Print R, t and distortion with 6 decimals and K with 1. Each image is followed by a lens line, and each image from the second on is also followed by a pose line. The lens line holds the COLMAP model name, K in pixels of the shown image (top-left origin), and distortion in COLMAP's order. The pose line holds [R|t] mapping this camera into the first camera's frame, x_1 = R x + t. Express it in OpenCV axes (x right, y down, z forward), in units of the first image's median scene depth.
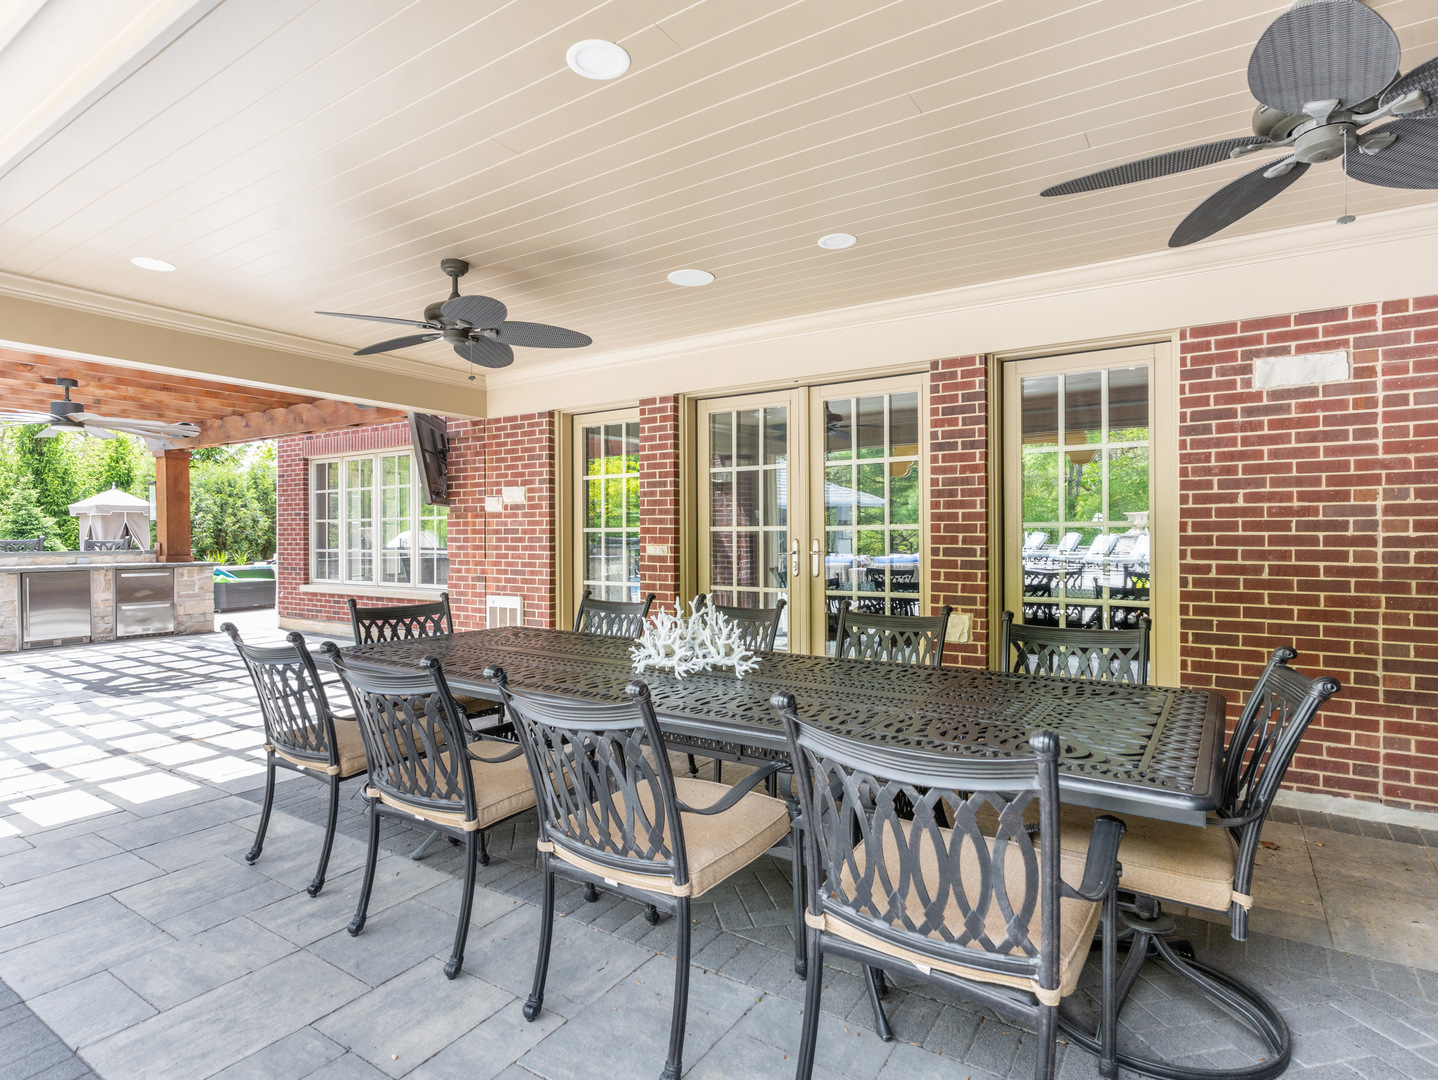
lens RADIAL K [[772.7, 0, 717.7], [0, 772.7, 542.1], [0, 0, 1]] dist [-0.000292, 0.000161]
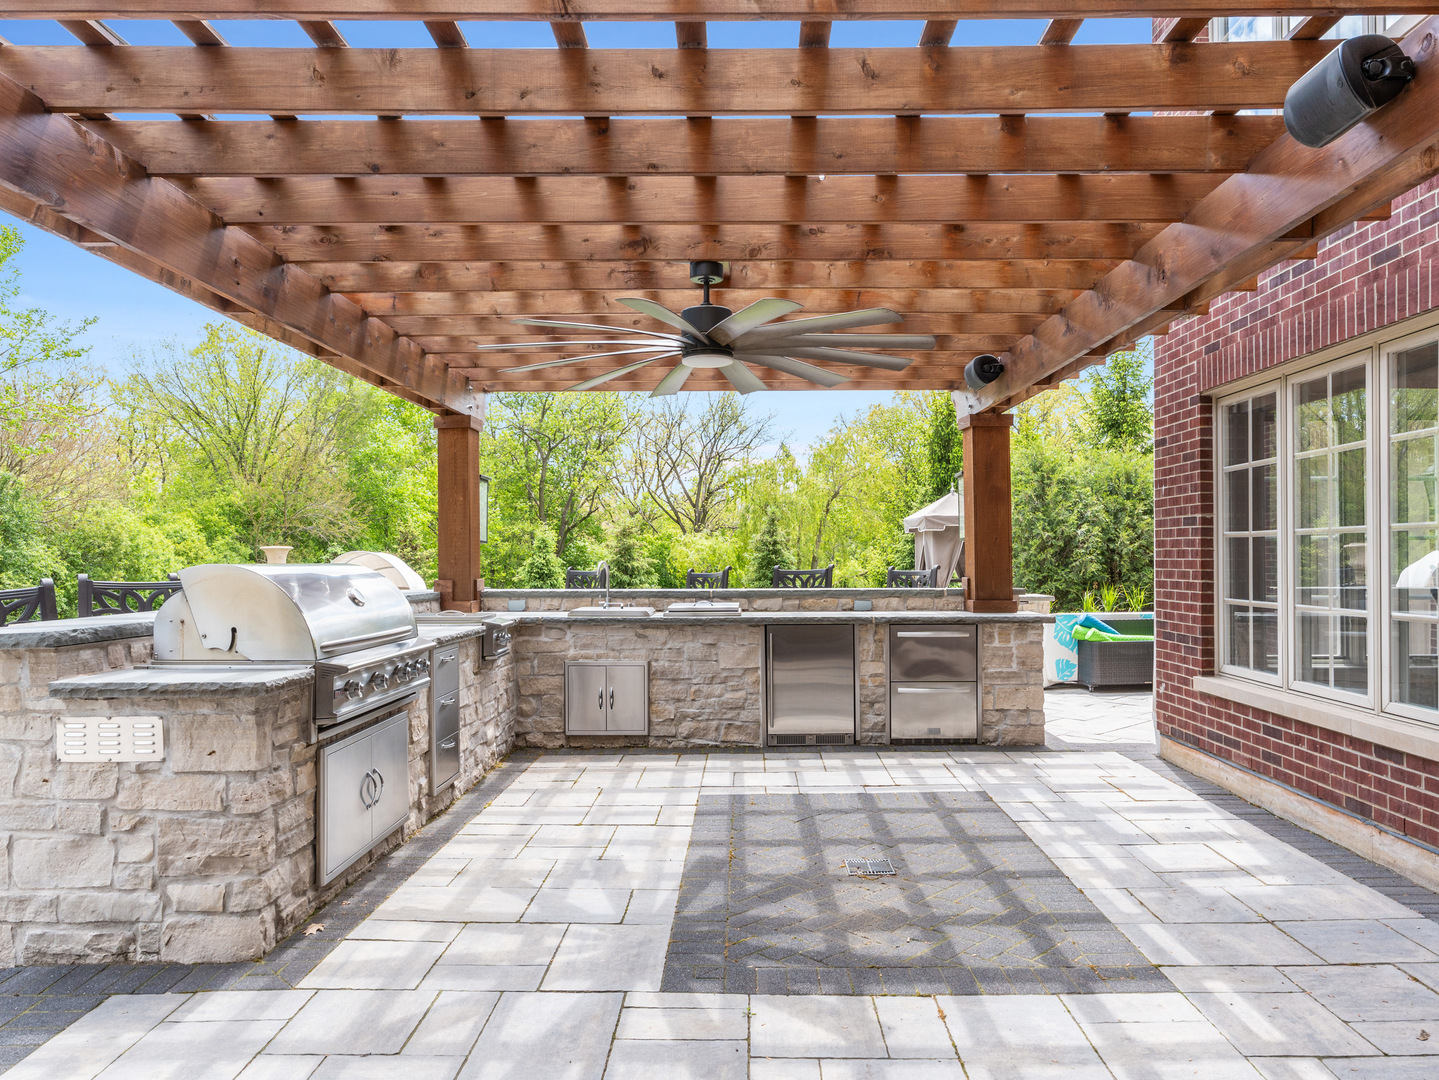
lens RADIAL K [[990.3, 0, 721.8], [0, 990.3, 550.6], [0, 0, 1]] dist [-0.005389, -0.000809]
pose [[0.539886, -0.005772, -0.841719, -0.200459], [-0.002909, 0.999958, -0.008723, -0.012205], [0.841733, 0.007158, 0.539846, 0.451200]]
